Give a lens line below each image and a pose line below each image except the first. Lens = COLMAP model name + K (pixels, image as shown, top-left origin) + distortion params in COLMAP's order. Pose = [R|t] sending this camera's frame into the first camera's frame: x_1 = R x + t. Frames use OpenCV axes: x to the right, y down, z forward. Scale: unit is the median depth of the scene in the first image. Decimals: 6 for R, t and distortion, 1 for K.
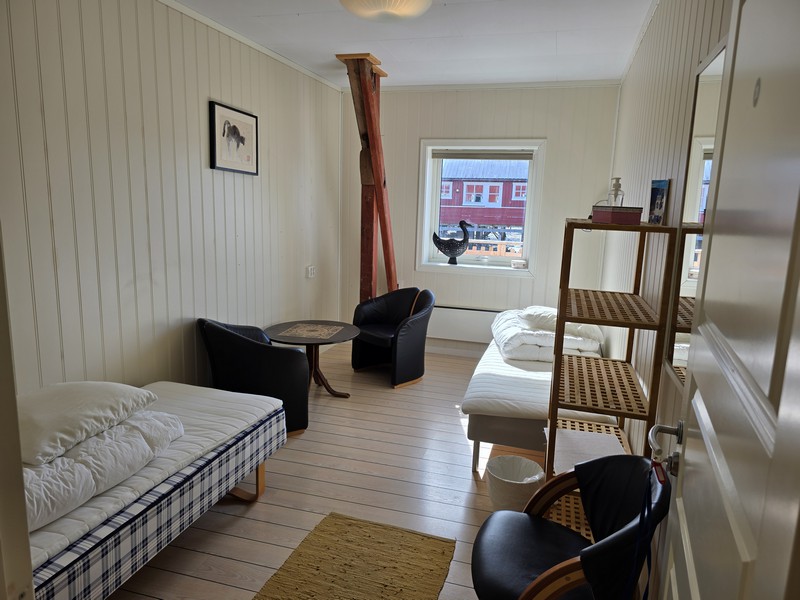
lens RADIAL K [[536.3, 0, 400.0], [0, 536.3, 300.0], [0, 0, 1]] dist [0.000147, -0.000726]
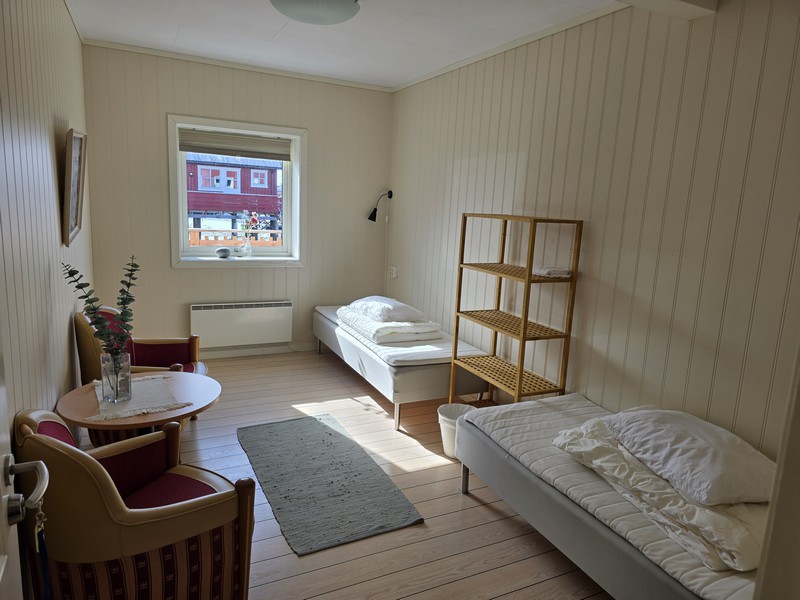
lens RADIAL K [[536.3, 0, 400.0], [0, 536.3, 300.0], [0, 0, 1]] dist [0.000147, -0.000726]
pose [[0.739620, -0.113852, 0.663325, -0.289727], [0.086245, 0.993495, 0.074357, -0.035705], [-0.667476, 0.002212, 0.744628, 0.112538]]
